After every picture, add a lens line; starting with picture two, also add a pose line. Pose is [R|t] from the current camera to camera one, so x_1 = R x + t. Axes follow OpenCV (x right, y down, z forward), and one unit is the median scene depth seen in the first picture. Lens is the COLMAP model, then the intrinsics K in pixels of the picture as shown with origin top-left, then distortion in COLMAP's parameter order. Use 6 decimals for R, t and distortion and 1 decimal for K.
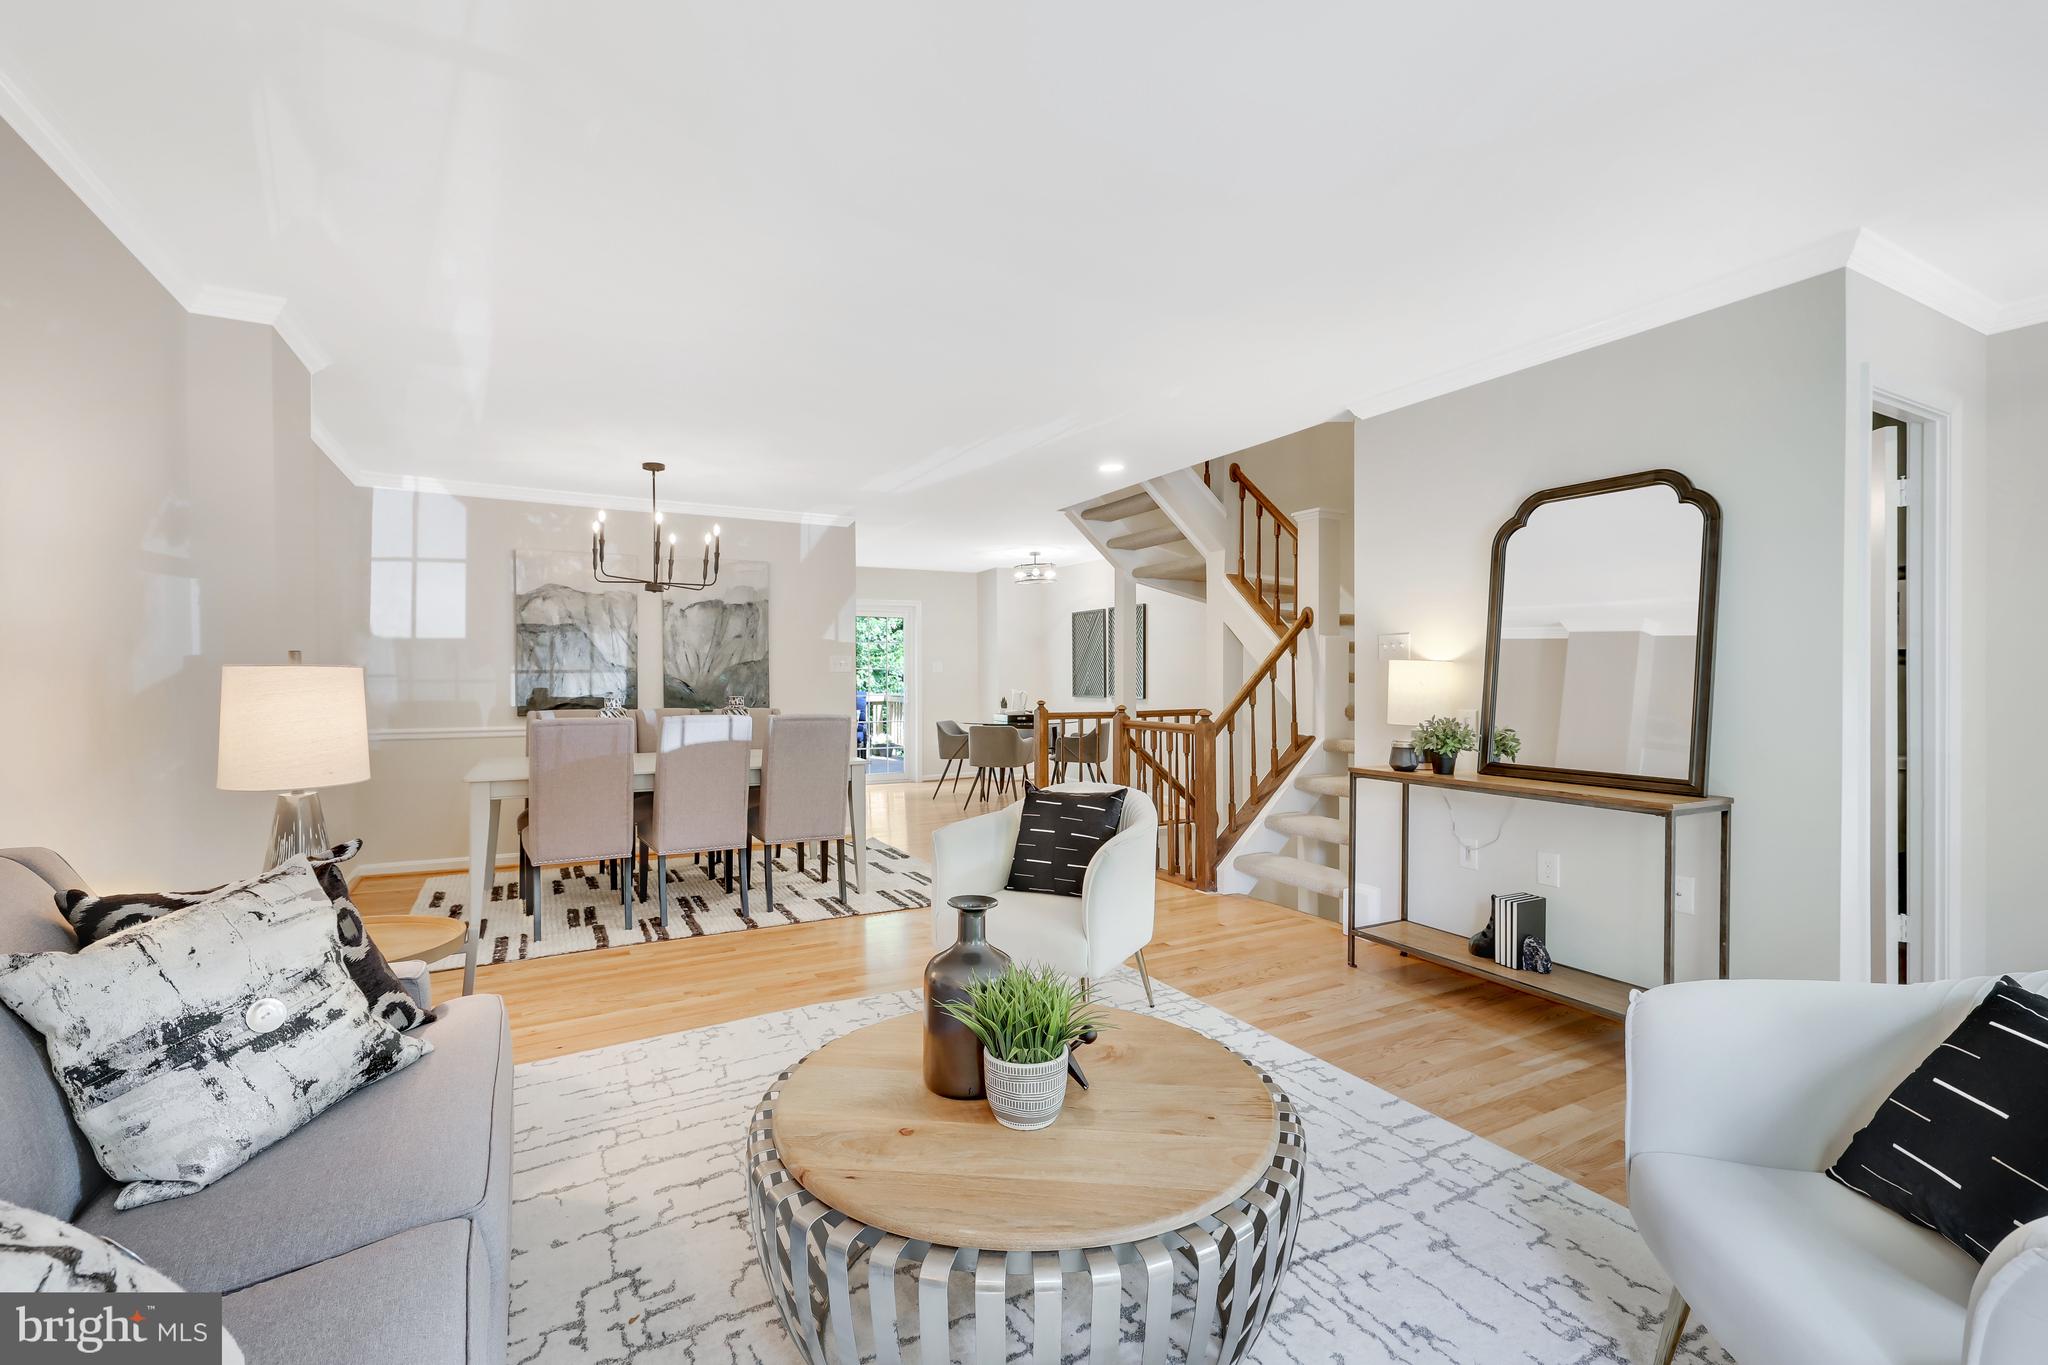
lens RADIAL K [[900.9, 0, 1023.9], [0, 900.9, 681.1], [0, 0, 1]] dist [-0.003688, -0.000334]
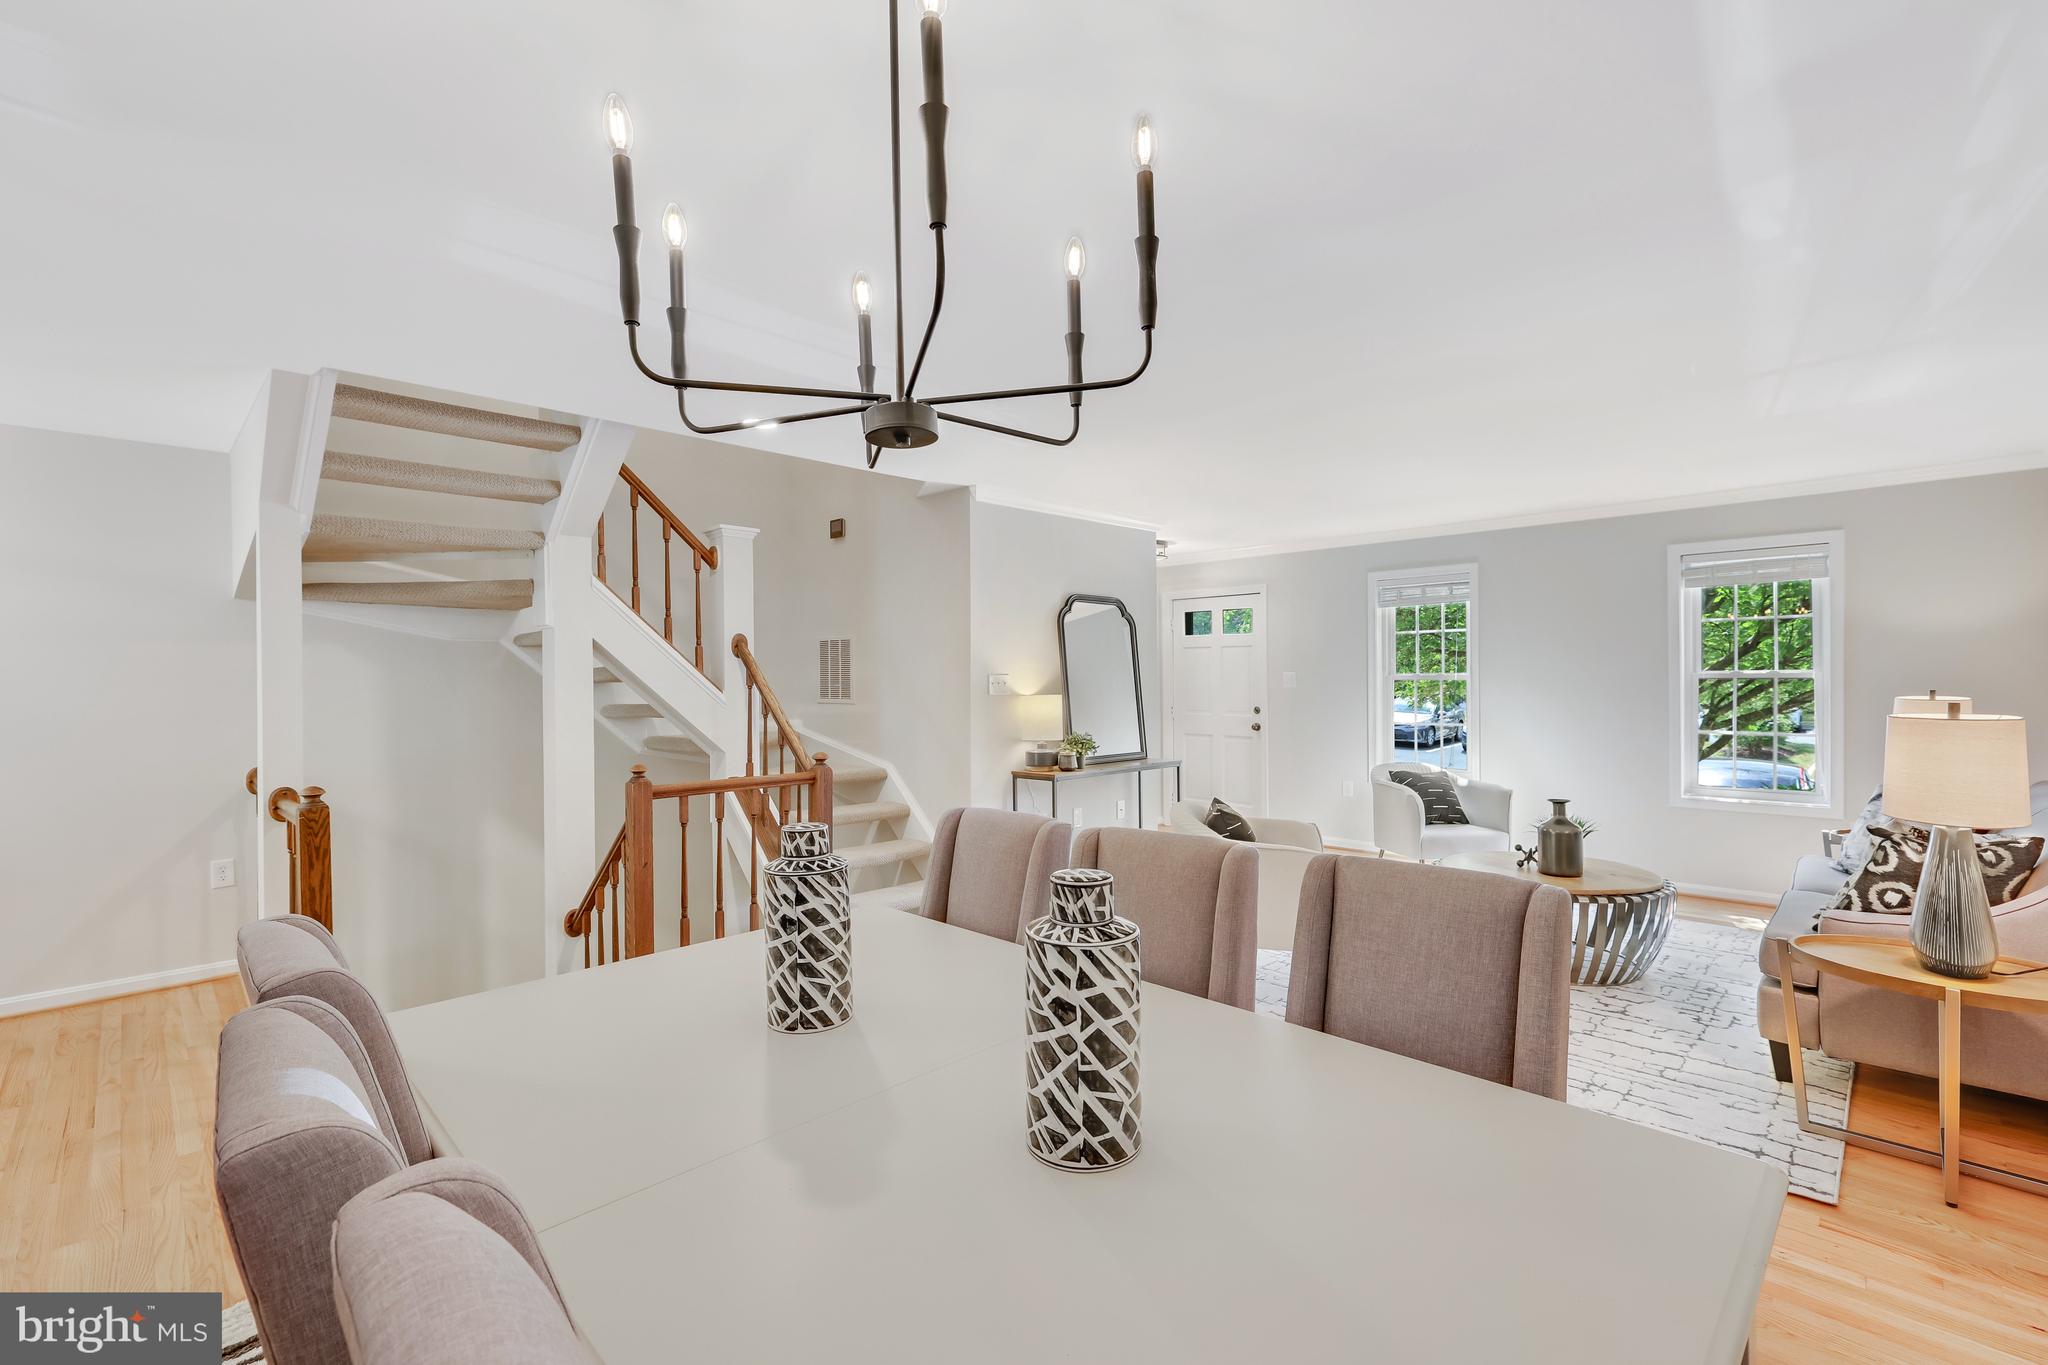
lens RADIAL K [[900.9, 0, 1013.1], [0, 900.9, 683.4], [0, 0, 1]] dist [-0.003688, -0.000334]
pose [[-0.290244, 0.002840, 0.956949, -0.981953], [0.014312, 0.999897, 0.001374, -0.047409], [-0.956846, 0.014094, -0.290254, 1.563659]]
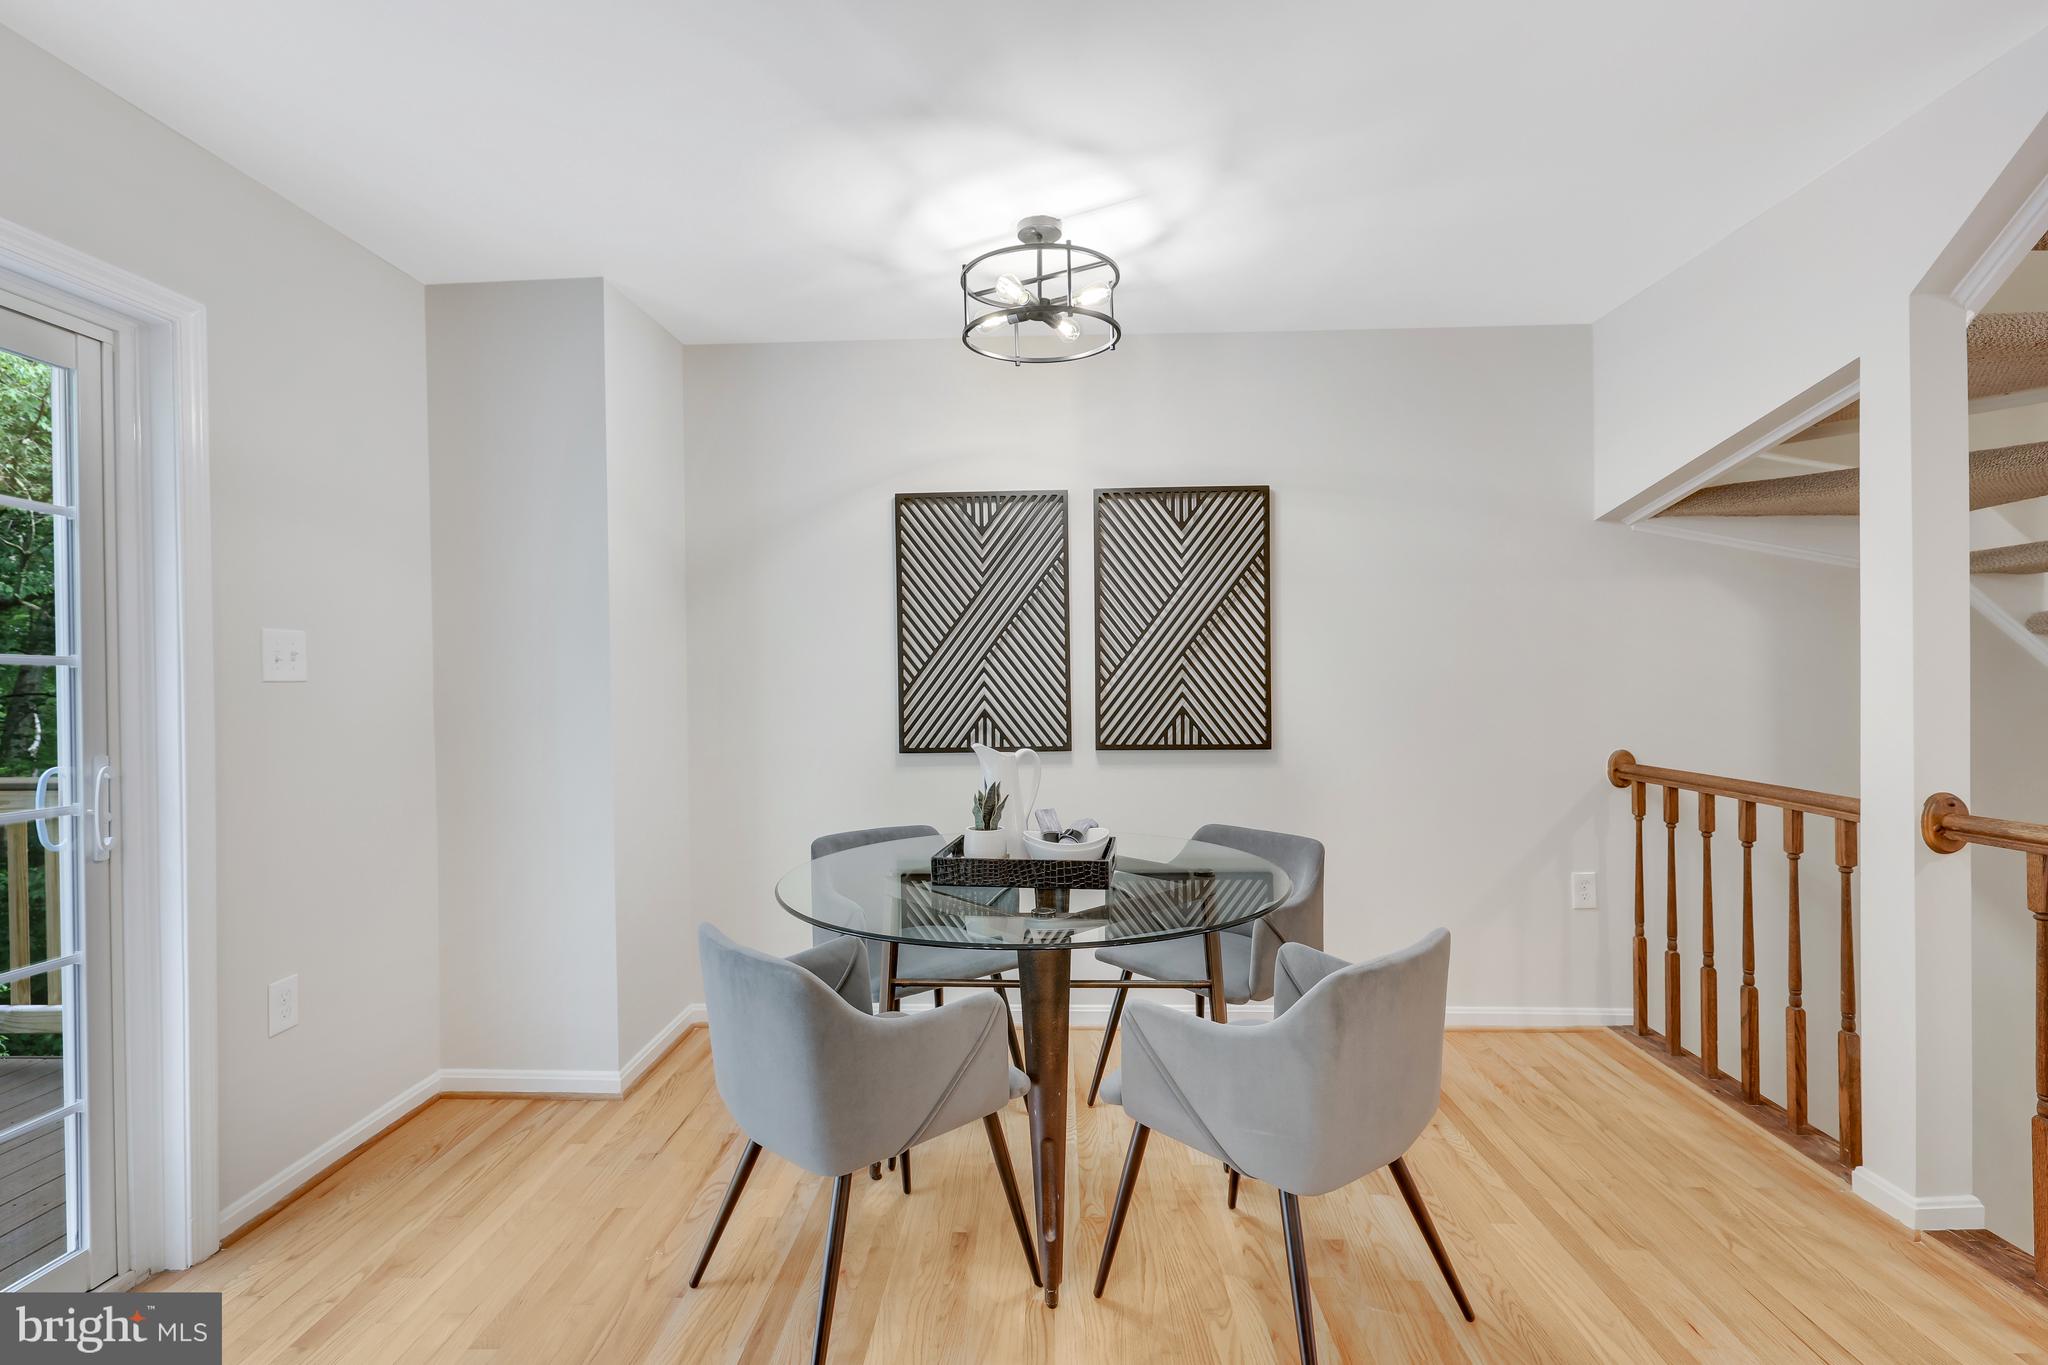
lens RADIAL K [[900.9, 0, 1026.4], [0, 900.9, 683.4], [0, 0, 1]] dist [-0.003688, -0.000334]
pose [[0.500527, -0.003041, 0.865716, -0.576242], [0.009111, 0.999957, -0.001756, -0.016706], [-0.865673, 0.008766, 0.500533, 2.273042]]
